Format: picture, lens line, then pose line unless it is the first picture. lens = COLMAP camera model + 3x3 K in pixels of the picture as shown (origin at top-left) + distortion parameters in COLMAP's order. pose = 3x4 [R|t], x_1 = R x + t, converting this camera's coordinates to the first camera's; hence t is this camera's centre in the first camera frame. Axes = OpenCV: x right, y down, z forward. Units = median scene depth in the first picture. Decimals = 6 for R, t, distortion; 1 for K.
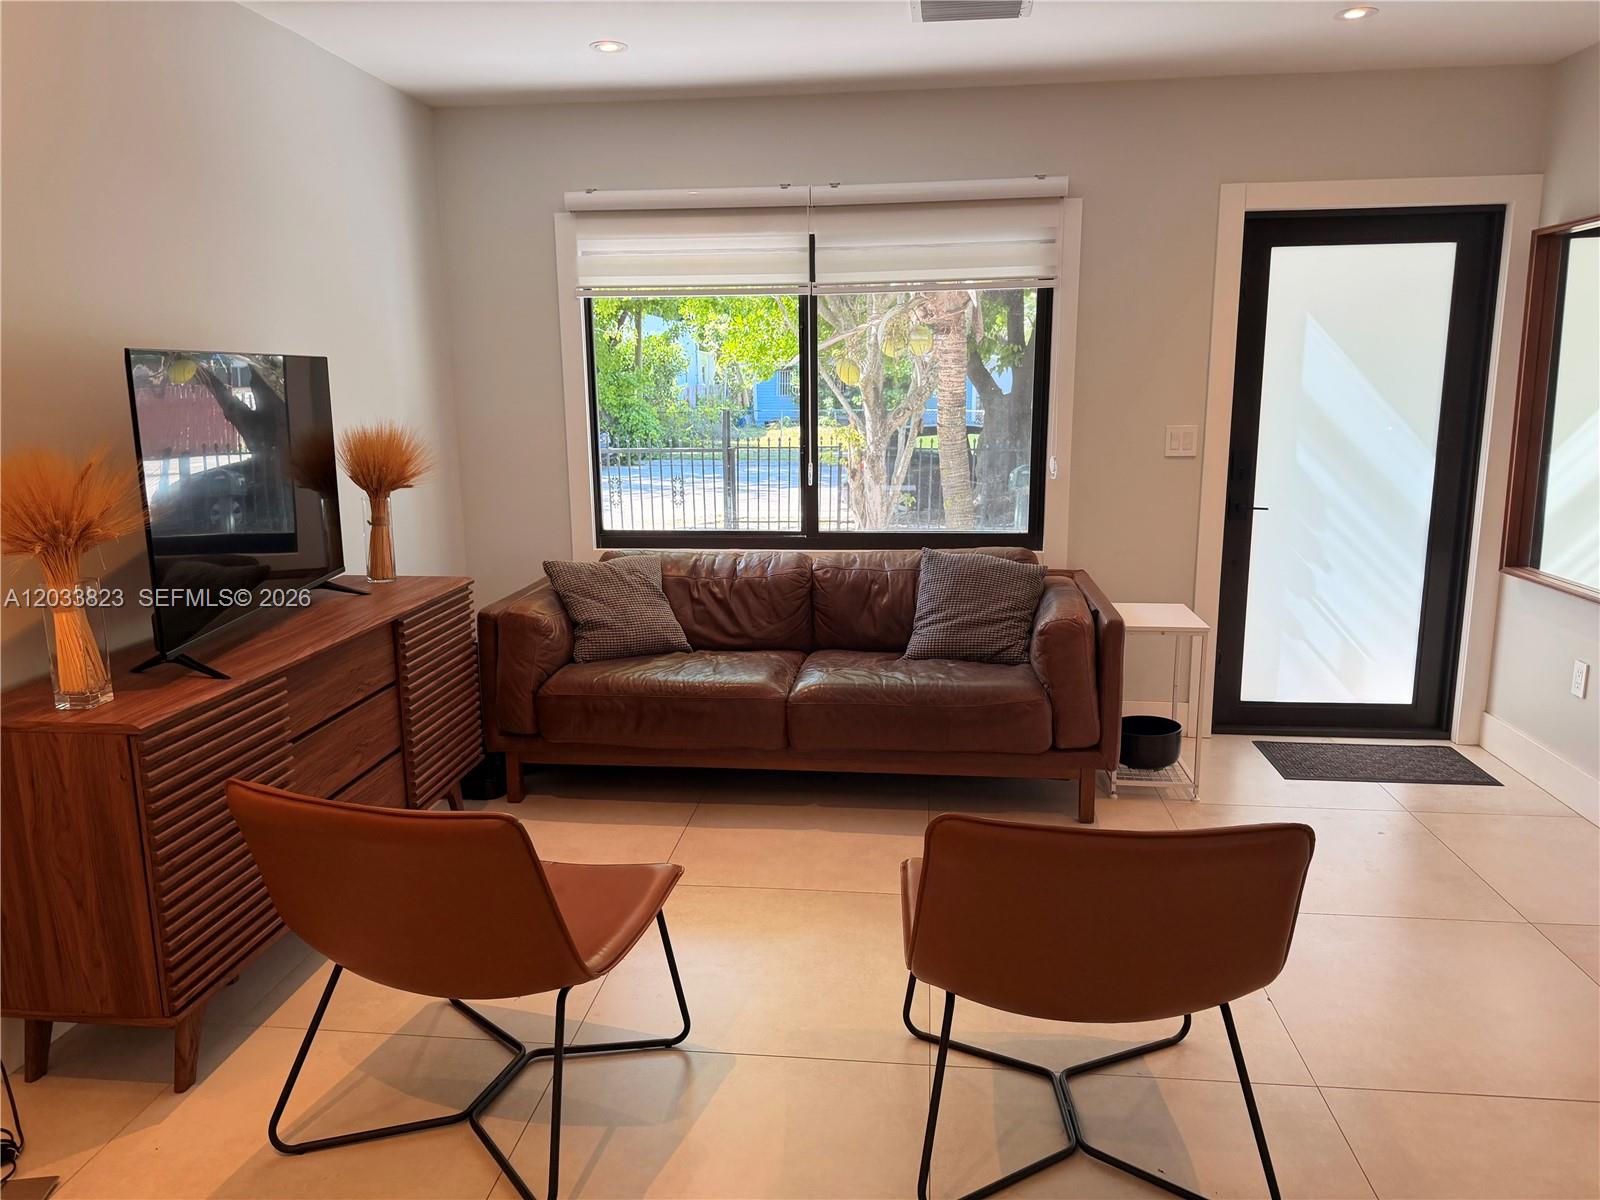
lens RADIAL K [[1126.3, 0, 798.8], [0, 1126.3, 603.1], [0, 0, 1]] dist [0.099849, -0.148512]
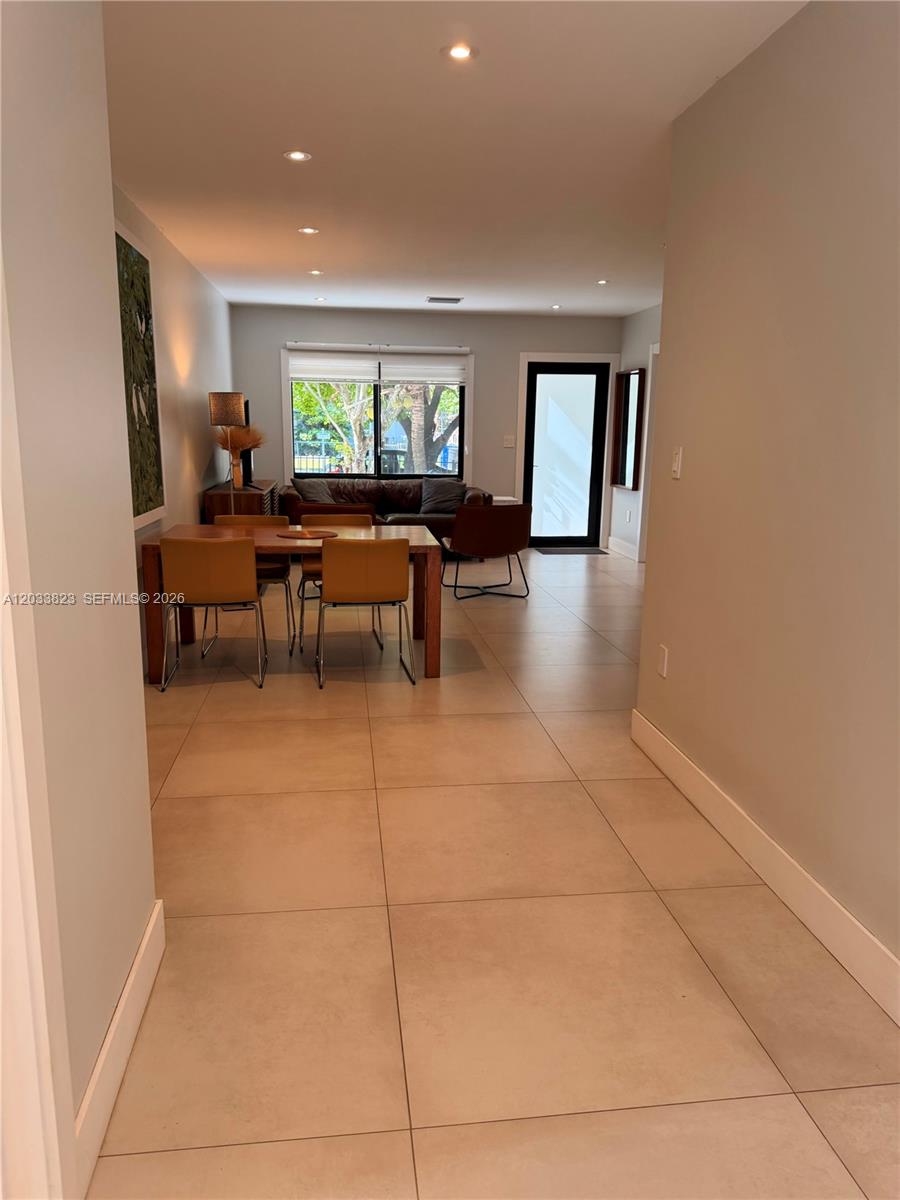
lens RADIAL K [[830.2, 0, 450.0], [0, 830.2, 600.0], [0, 0, 1]] dist [0.146103, -0.135471]
pose [[0.970875, -0.026073, 0.238164, -0.324713], [0.023758, 0.999638, 0.012588, 0.230369], [-0.238406, -0.006563, 0.971143, -1.025270]]
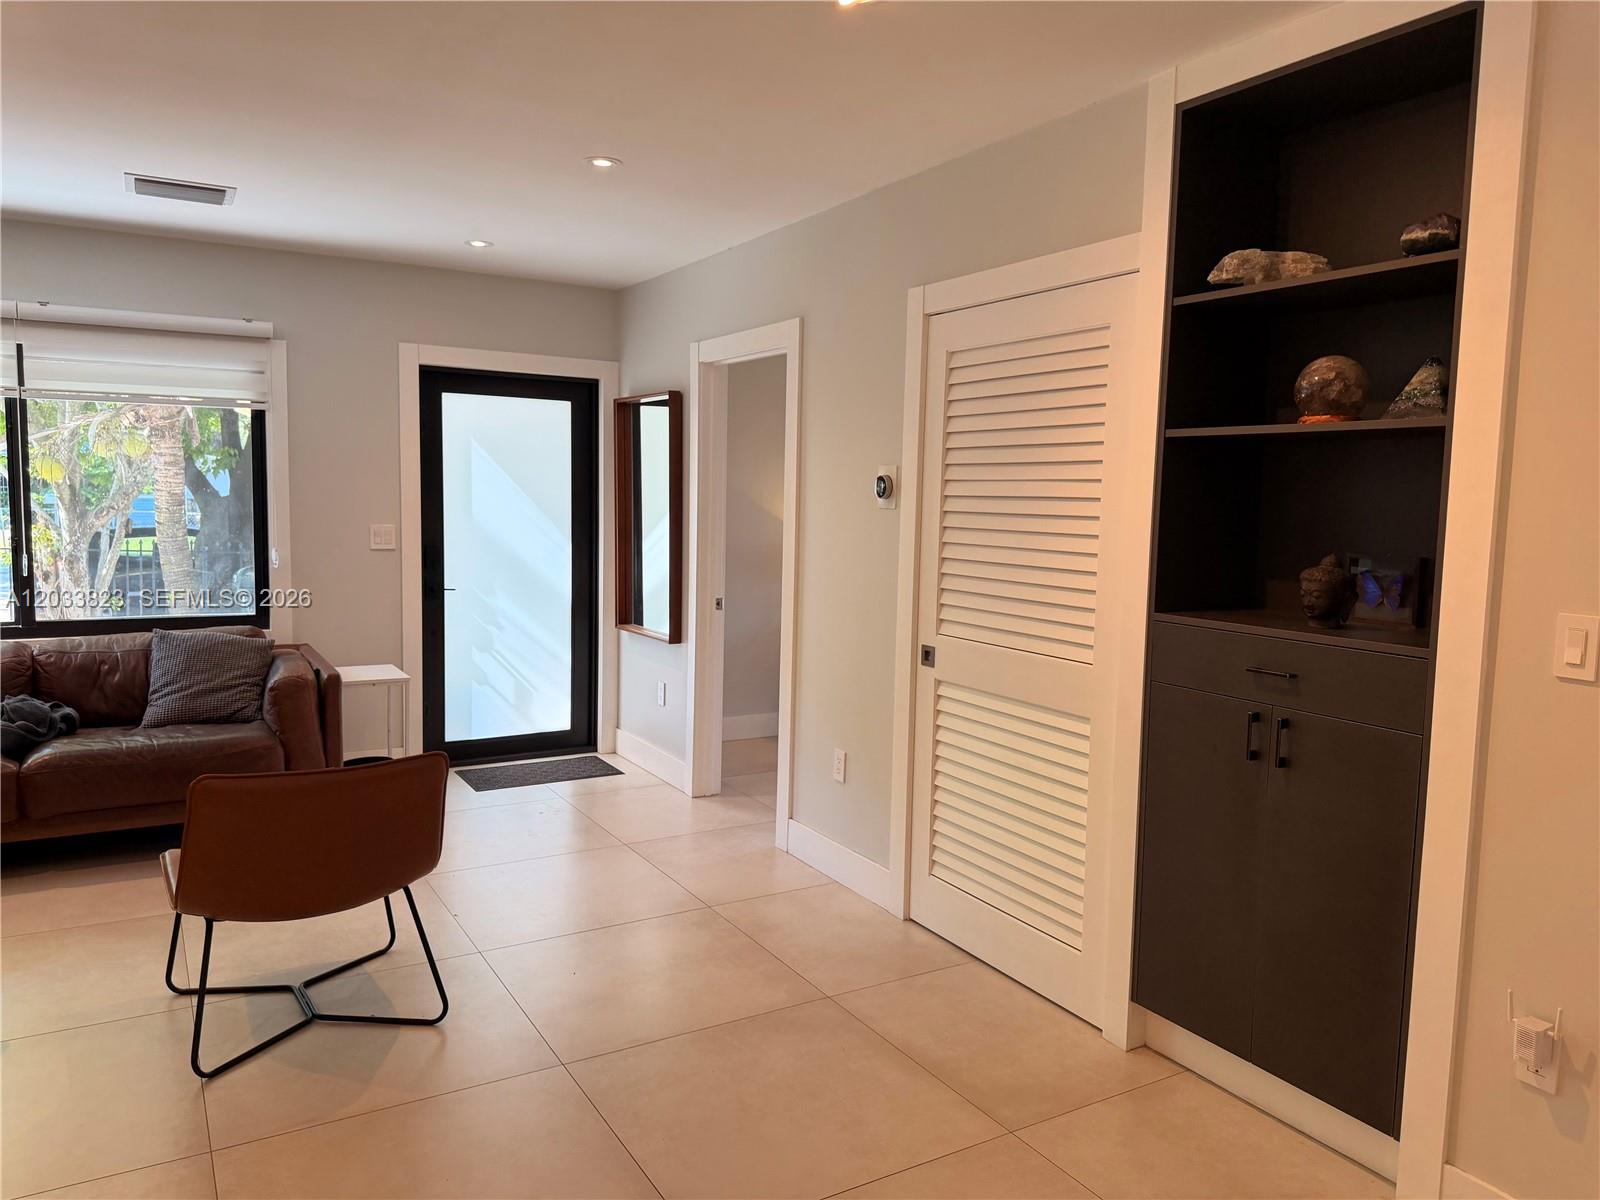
lens RADIAL K [[1126.3, 0, 798.8], [0, 1126.3, 603.1], [0, 0, 1]] dist [0.099849, -0.148512]
pose [[0.800342, -0.031404, 0.598720, -0.055342], [0.086729, 0.994188, -0.063788, 0.051790], [-0.593237, 0.102979, 0.798414, -0.278530]]
